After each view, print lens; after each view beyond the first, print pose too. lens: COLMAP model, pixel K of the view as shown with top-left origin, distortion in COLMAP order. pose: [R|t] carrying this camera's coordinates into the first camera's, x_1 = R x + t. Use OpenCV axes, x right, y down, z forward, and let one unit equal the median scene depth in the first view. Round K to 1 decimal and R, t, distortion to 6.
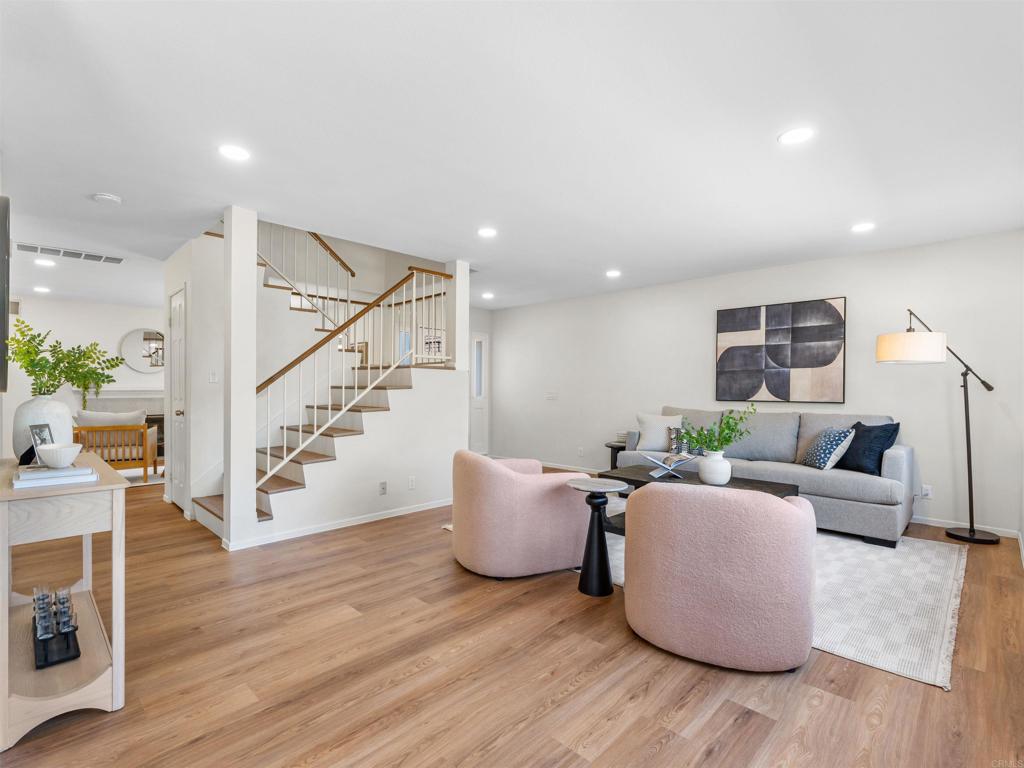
lens RADIAL K [[494.9, 0, 526.3], [0, 494.9, 386.3], [0, 0, 1]] dist [0.018492, -0.011597]
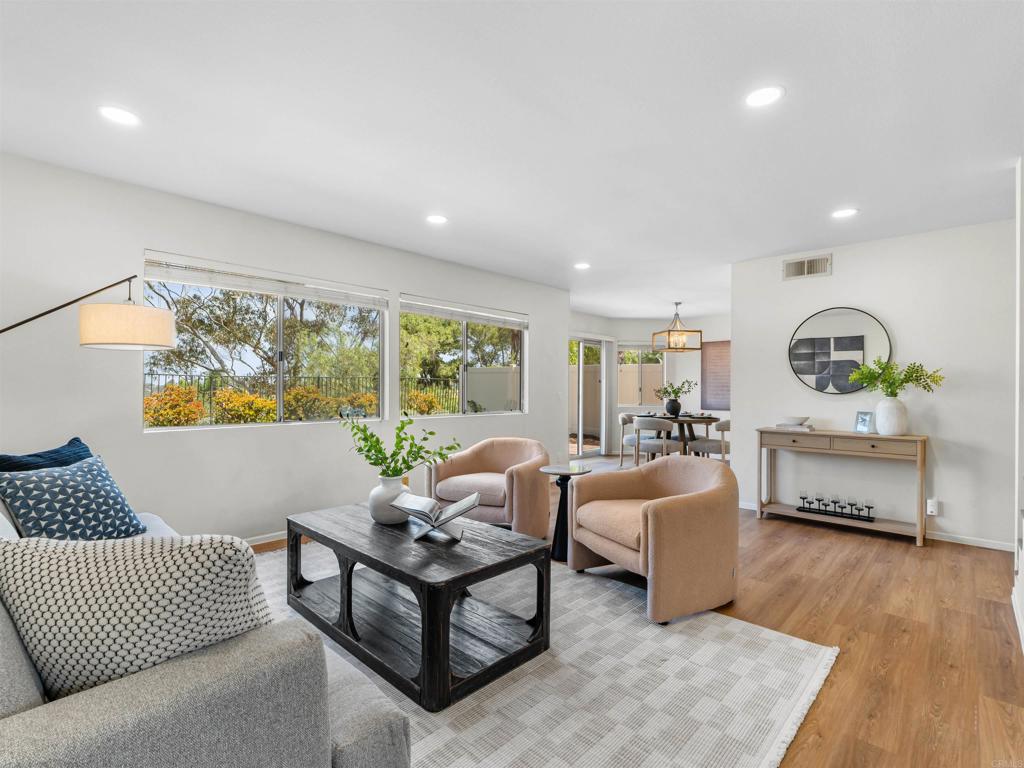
lens RADIAL K [[491.7, 0, 516.0], [0, 491.7, 387.3], [0, 0, 1]] dist [-0.003456, -0.000320]
pose [[-0.999734, -0.008111, 0.021594, 0.131116], [-0.008213, 0.999956, -0.004630, 0.006692], [-0.021556, -0.004807, -0.999756, 1.248481]]
